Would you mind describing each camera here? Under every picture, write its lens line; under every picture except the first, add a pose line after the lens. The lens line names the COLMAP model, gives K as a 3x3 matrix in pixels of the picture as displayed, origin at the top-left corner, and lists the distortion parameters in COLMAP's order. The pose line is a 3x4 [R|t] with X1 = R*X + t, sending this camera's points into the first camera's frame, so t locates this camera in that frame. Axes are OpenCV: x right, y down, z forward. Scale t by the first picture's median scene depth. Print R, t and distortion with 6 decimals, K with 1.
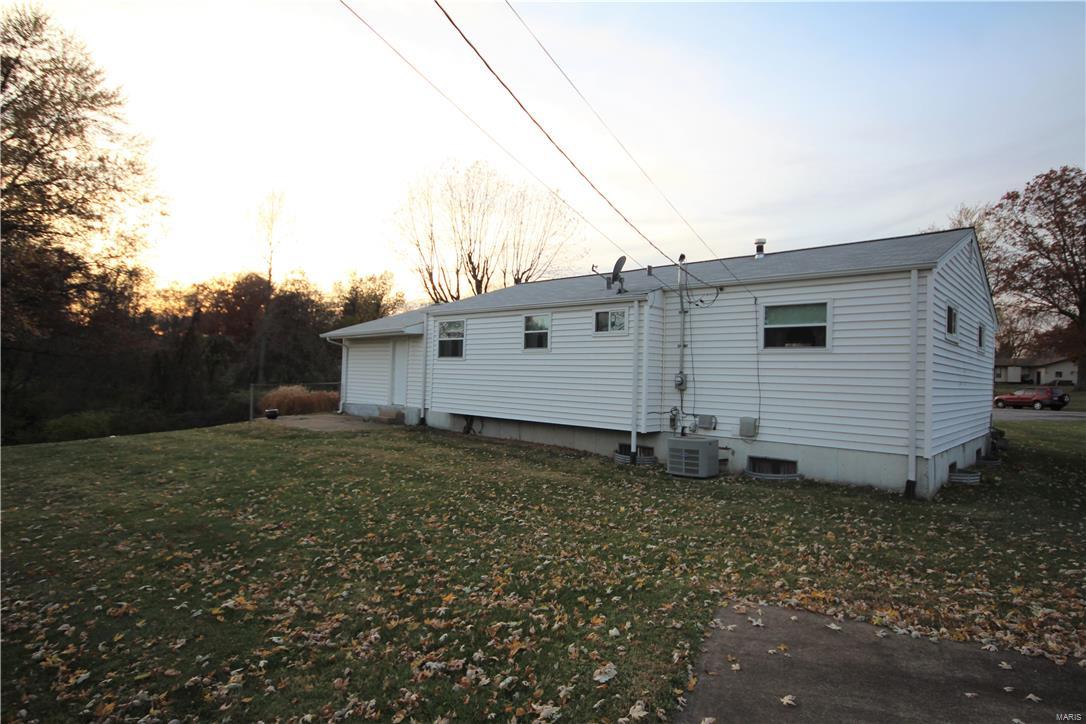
lens RADIAL K [[566.2, 0, 543.0], [0, 566.2, 362.0], [0, 0, 1]] dist [0.015127, -0.000639]
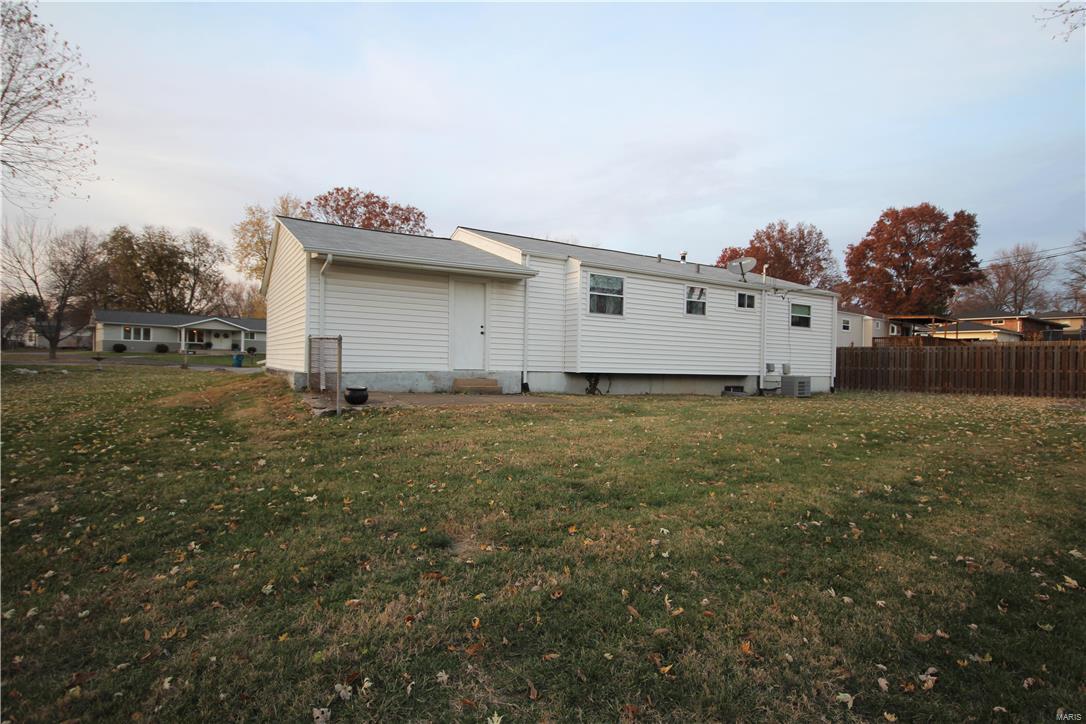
lens RADIAL K [[566.2, 0, 543.0], [0, 566.2, 362.0], [0, 0, 1]] dist [0.015127, -0.000639]
pose [[0.285180, -0.019642, 0.958273, -1.163997], [-0.042353, 0.998555, 0.033072, 0.047062], [-0.957538, -0.050017, 0.283936, 0.879052]]
